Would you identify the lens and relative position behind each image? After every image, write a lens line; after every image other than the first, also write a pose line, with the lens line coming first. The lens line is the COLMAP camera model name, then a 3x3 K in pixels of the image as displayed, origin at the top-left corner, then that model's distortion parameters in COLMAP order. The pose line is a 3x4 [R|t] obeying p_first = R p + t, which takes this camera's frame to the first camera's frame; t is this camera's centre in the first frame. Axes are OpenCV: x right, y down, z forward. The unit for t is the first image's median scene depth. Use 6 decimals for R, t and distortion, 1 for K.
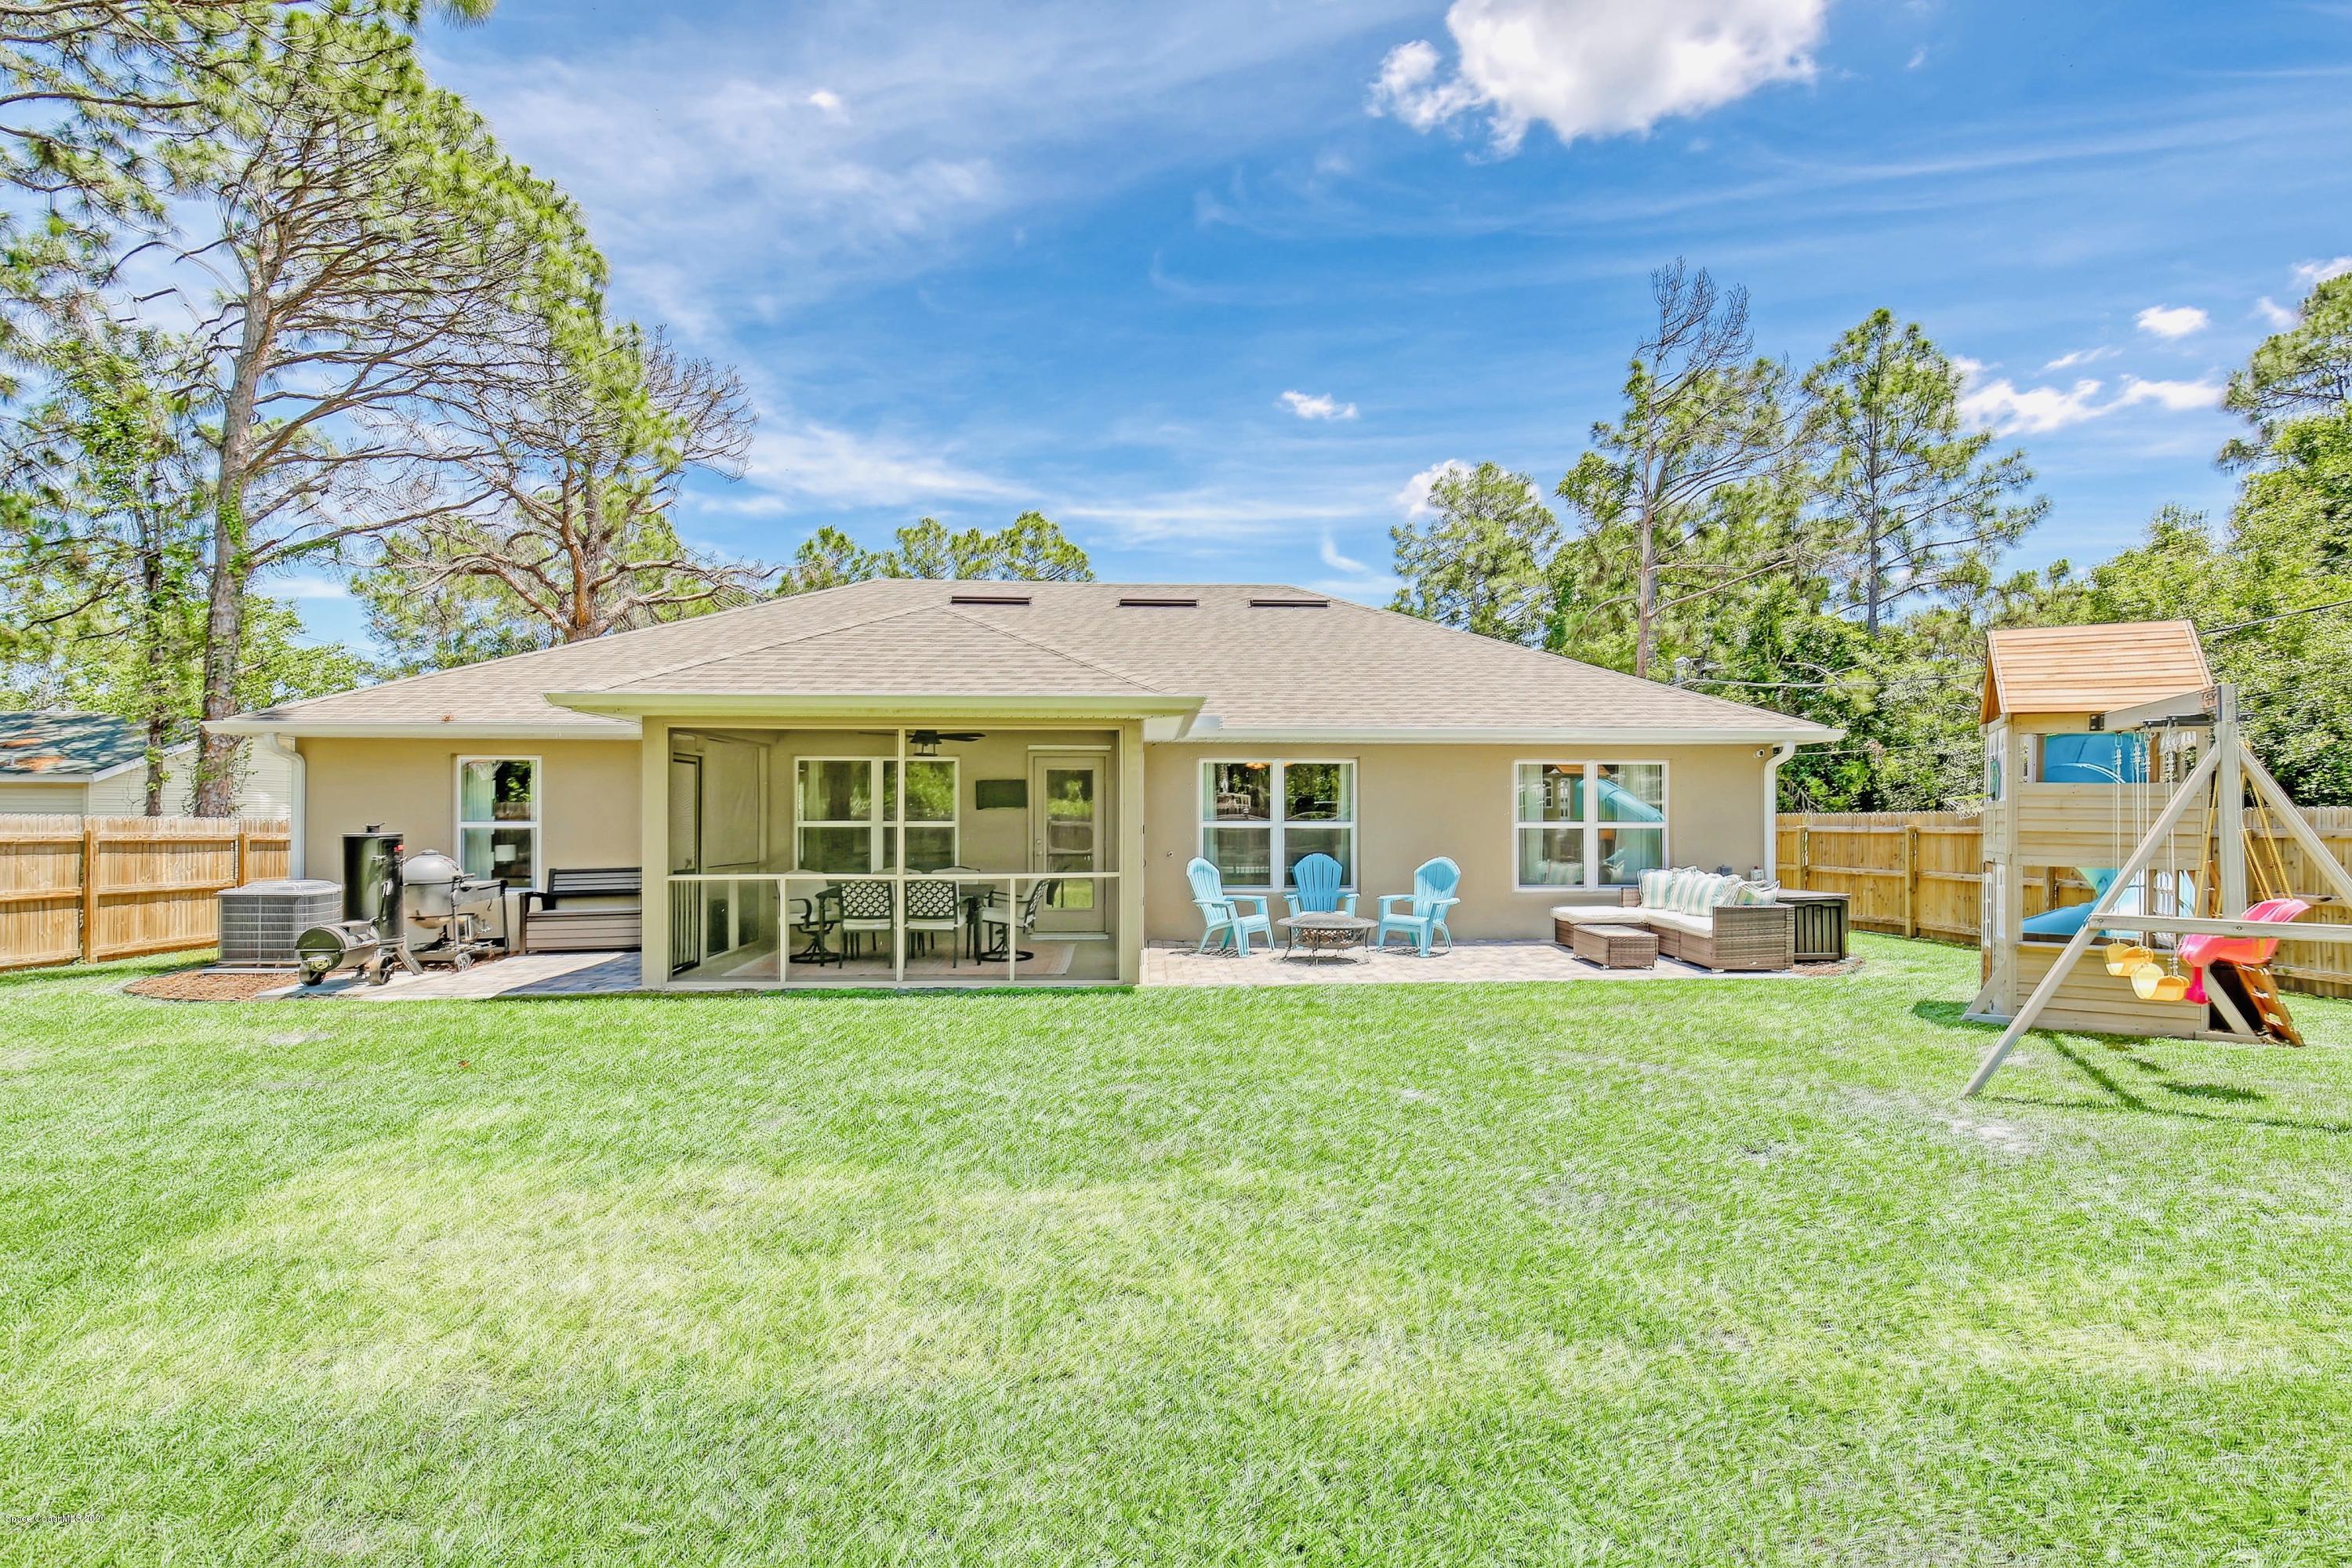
lens RADIAL K [[1122.8, 0, 1177.7], [0, 1122.8, 799.1], [0, 0, 1]] dist [-0.005702, -0.000540]
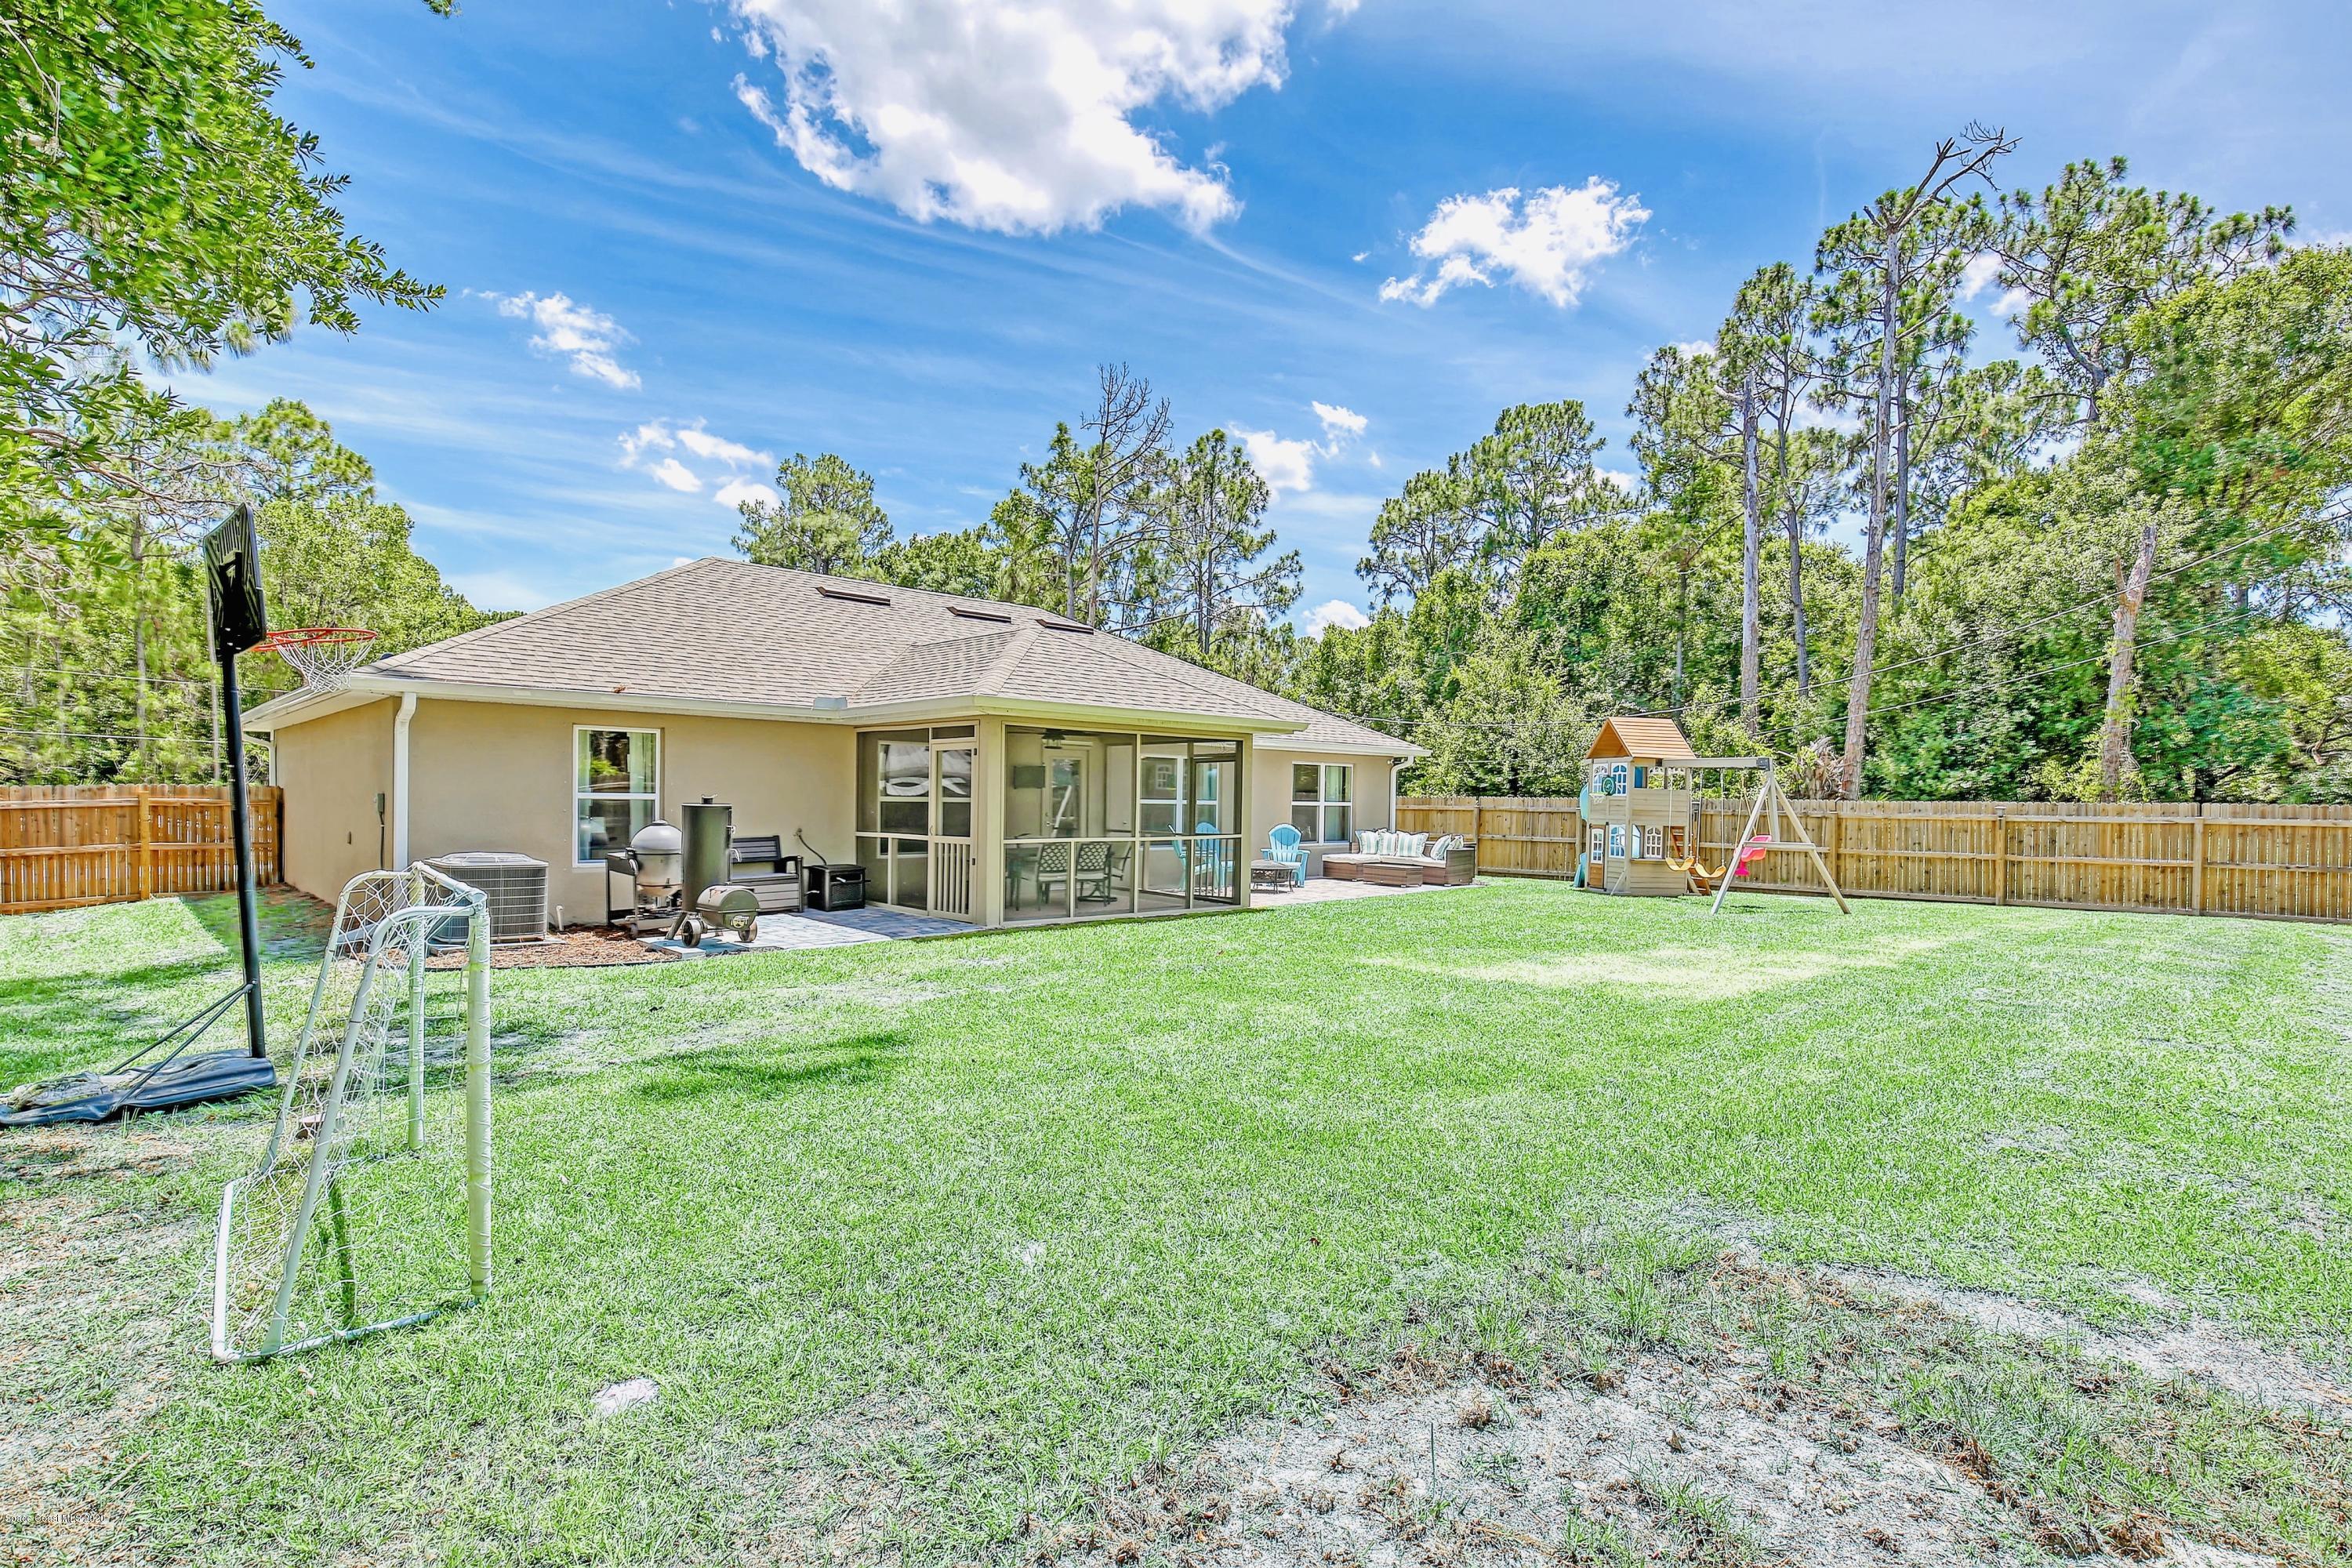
lens RADIAL K [[1122.8, 0, 1167.8], [0, 1122.8, 793.0], [0, 0, 1]] dist [-0.005702, -0.000540]
pose [[0.762140, 0.014087, 0.647259, -0.860255], [-0.025840, 0.999628, 0.008670, -0.000818], [-0.646896, -0.023333, 0.762221, -0.071814]]
